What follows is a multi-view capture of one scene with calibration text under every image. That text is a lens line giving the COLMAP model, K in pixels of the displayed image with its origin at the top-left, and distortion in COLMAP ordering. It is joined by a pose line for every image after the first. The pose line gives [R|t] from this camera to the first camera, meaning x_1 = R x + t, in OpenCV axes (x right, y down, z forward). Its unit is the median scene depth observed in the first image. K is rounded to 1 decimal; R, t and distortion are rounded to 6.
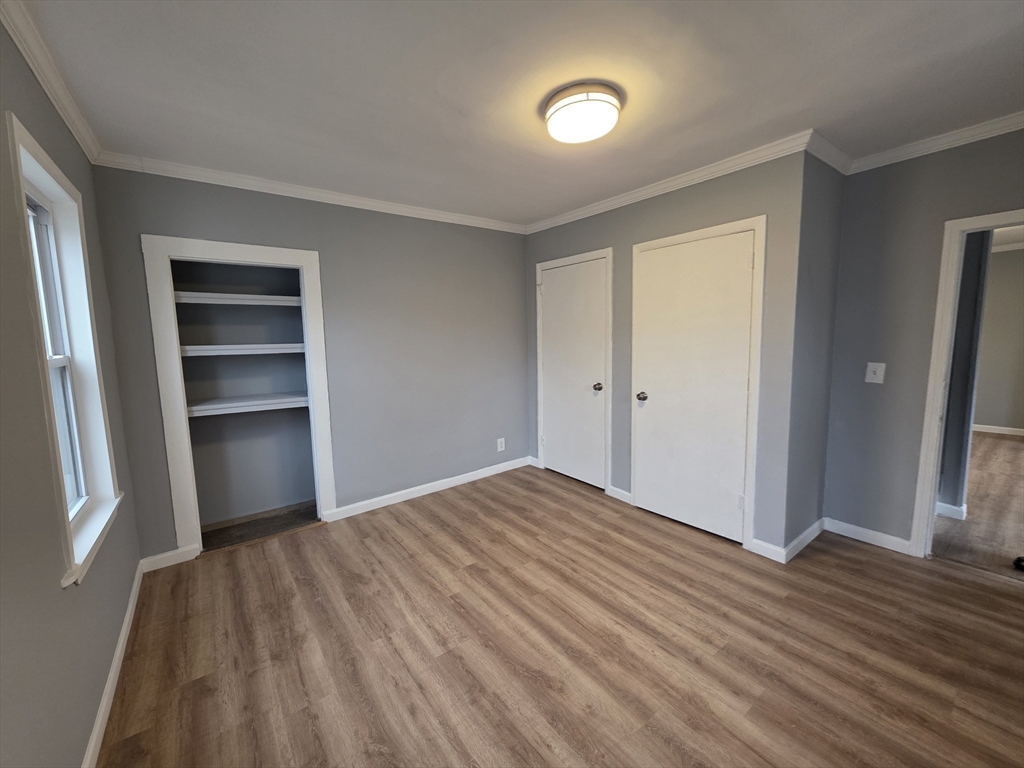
lens RADIAL K [[406.0, 0, 508.9], [0, 406.0, 377.8], [0, 0, 1]] dist [0.001682, 0.000260]
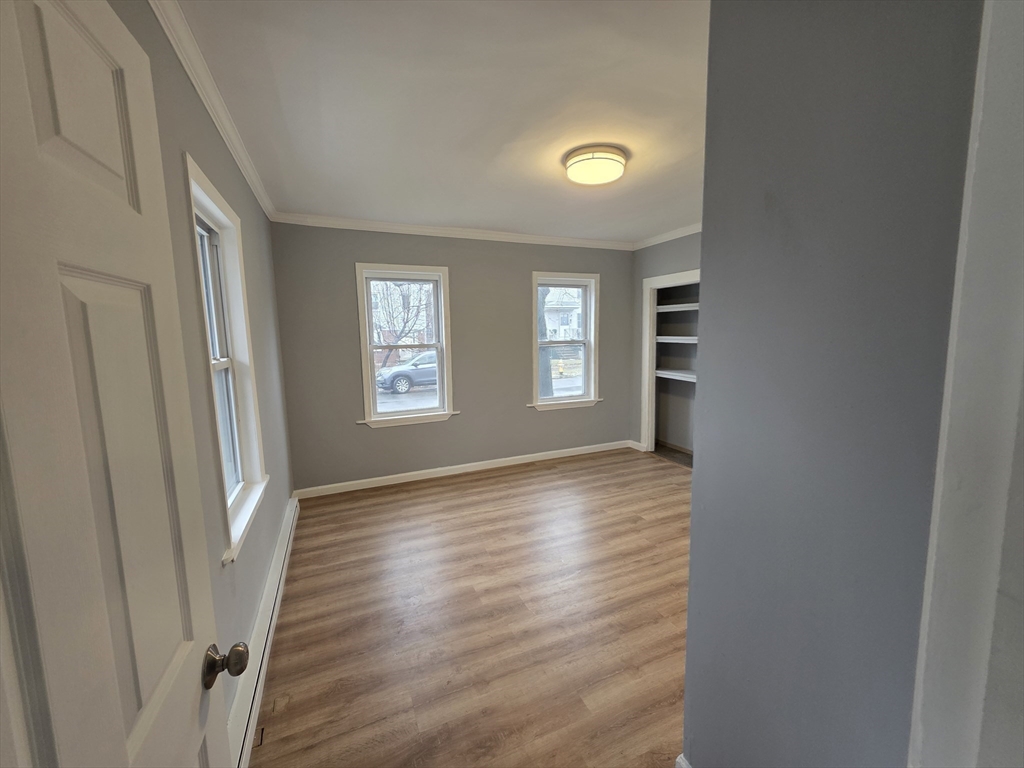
lens RADIAL K [[406.0, 0, 508.9], [0, 406.0, 377.8], [0, 0, 1]] dist [0.001682, 0.000260]
pose [[-0.238923, 0.136046, -0.961461, 1.277974], [-0.079260, 0.984101, 0.158945, -0.151140], [0.967798, 0.114181, -0.224341, 0.912929]]
